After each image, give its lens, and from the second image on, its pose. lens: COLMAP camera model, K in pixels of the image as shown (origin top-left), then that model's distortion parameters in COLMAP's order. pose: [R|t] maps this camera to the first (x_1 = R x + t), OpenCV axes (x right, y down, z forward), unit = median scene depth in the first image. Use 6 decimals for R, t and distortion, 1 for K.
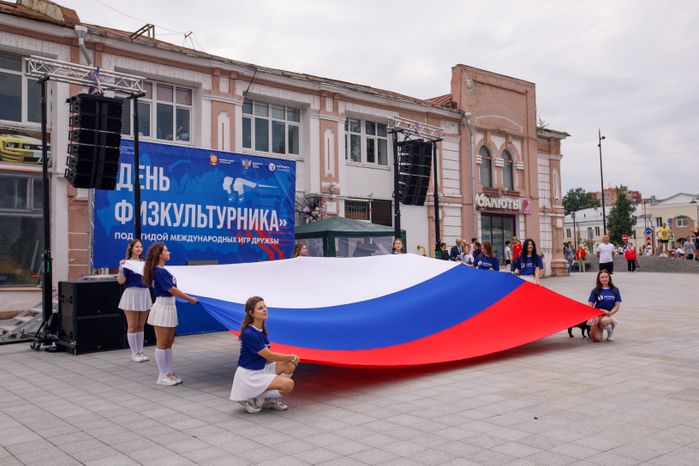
lens RADIAL K [[694.9, 0, 347.7], [0, 694.9, 230.6], [0, 0, 1]] dist [-0.002482, 0.000000]
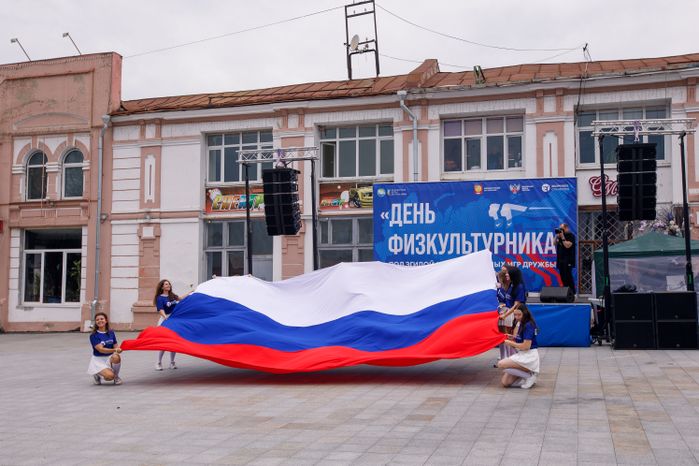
lens RADIAL K [[747.7, 0, 336.3], [0, 747.7, 243.3], [0, 0, 1]] dist [0.057380, 0.000000]
pose [[0.520037, -0.041946, -0.853113, 0.655146], [0.041833, 0.998846, -0.023610, -0.002120], [0.853118, -0.023410, 0.521192, 0.216489]]
